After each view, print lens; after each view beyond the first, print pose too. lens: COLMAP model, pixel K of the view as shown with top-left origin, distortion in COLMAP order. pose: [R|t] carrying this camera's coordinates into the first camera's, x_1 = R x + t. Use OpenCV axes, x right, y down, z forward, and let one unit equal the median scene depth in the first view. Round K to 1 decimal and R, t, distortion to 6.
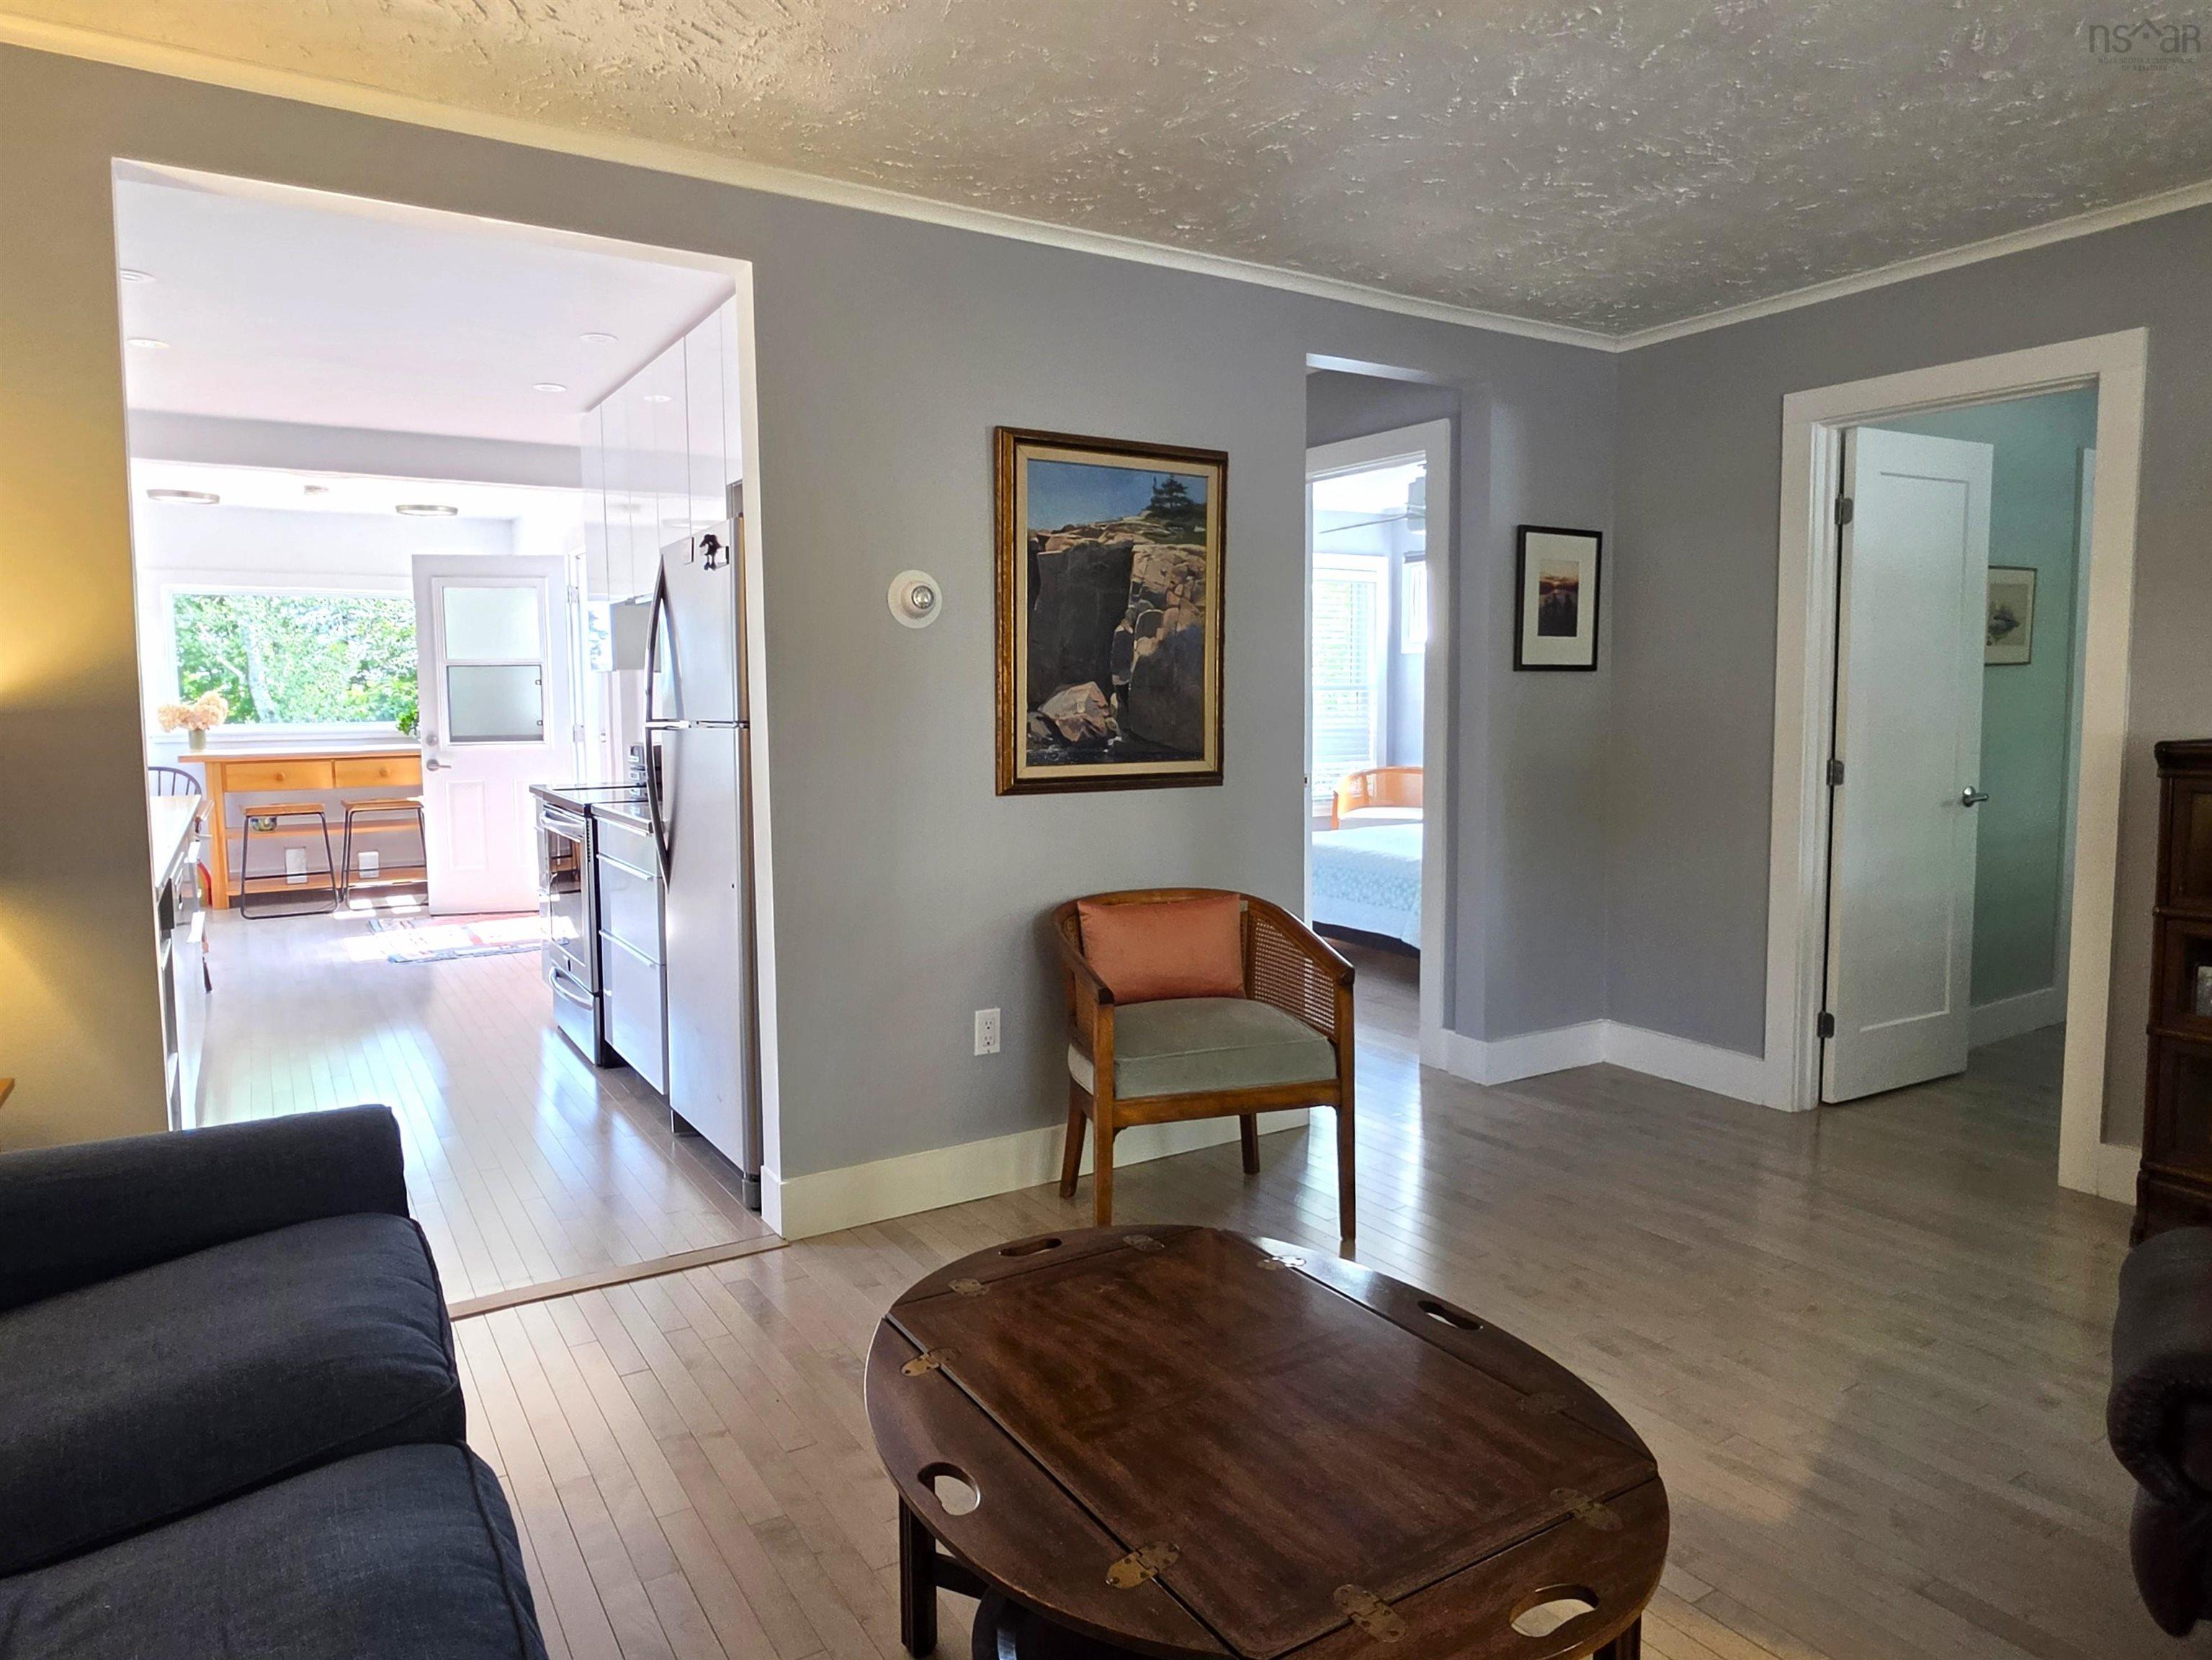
lens RADIAL K [[1352.5, 0, 1106.0], [0, 1352.5, 830.0], [0, 0, 1]] dist [-0.000039, 0.001319]
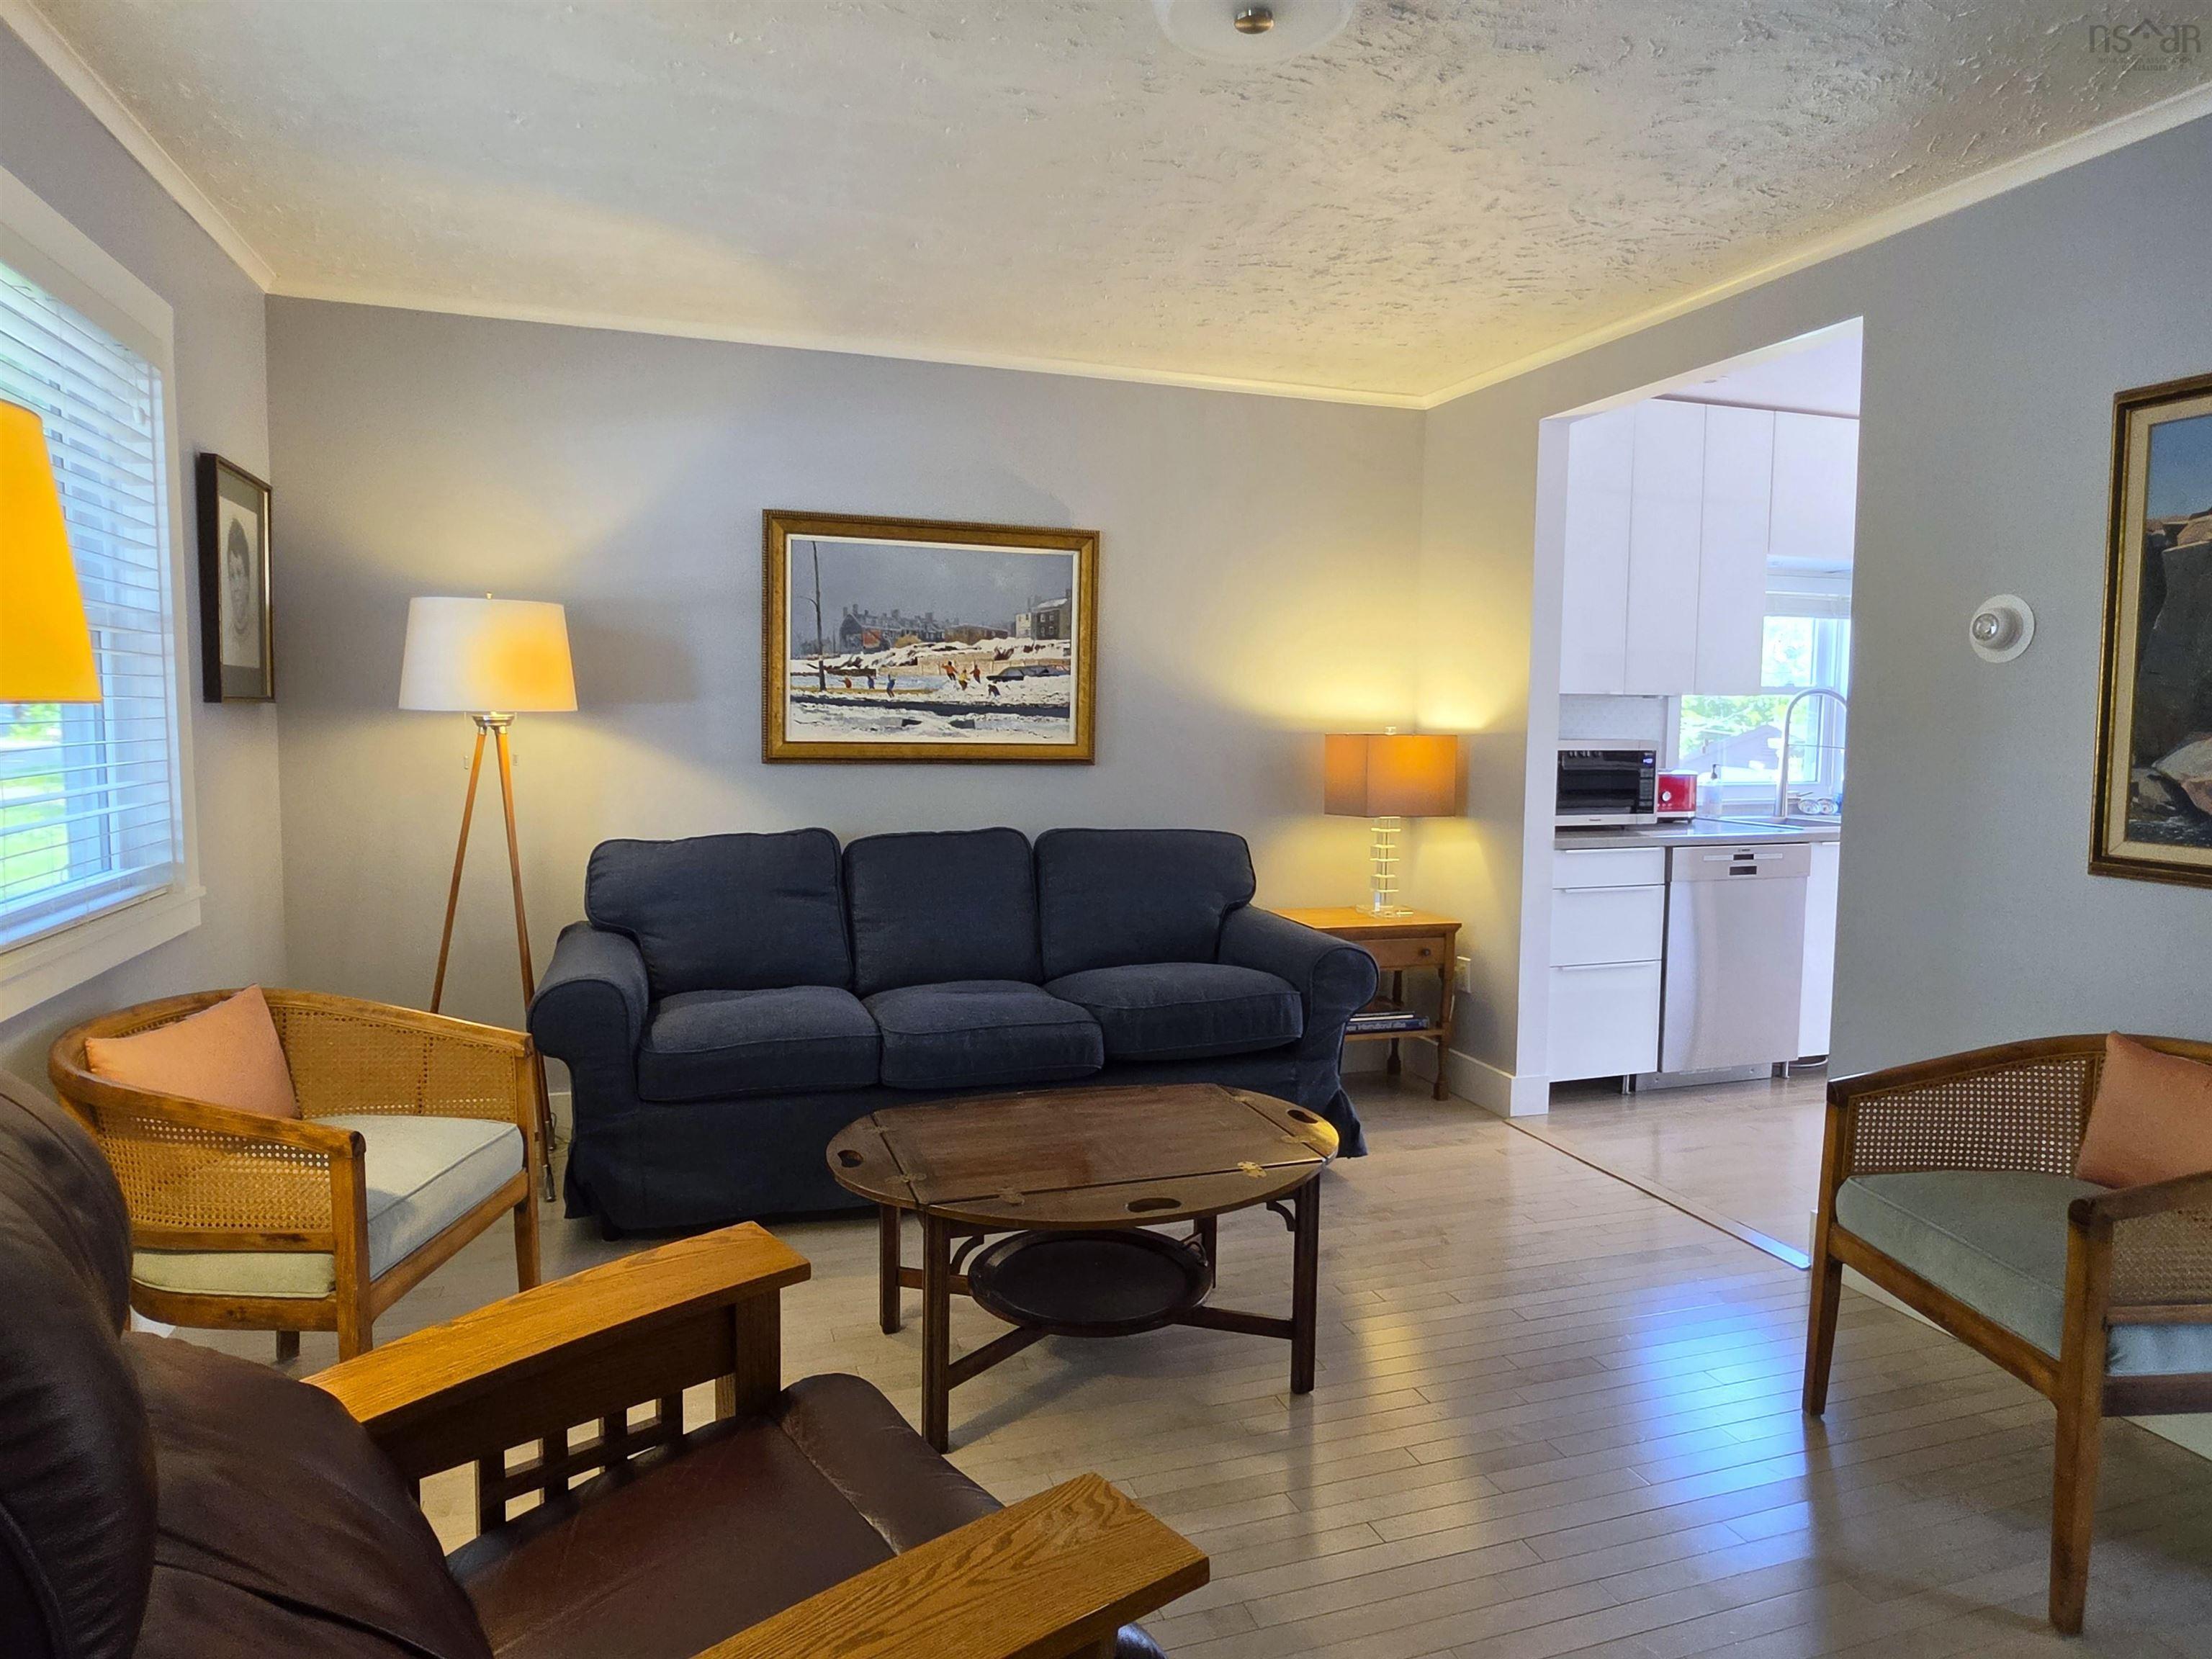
lens RADIAL K [[1311.5, 0, 1097.4], [0, 1311.5, 820.0], [0, 0, 1]] dist [0.002002, 0.001587]
pose [[-0.244398, 0.095585, -0.964952, 0.773590], [-0.102062, 0.987066, 0.123626, -0.089757], [0.964289, 0.128699, -0.231481, 0.623543]]
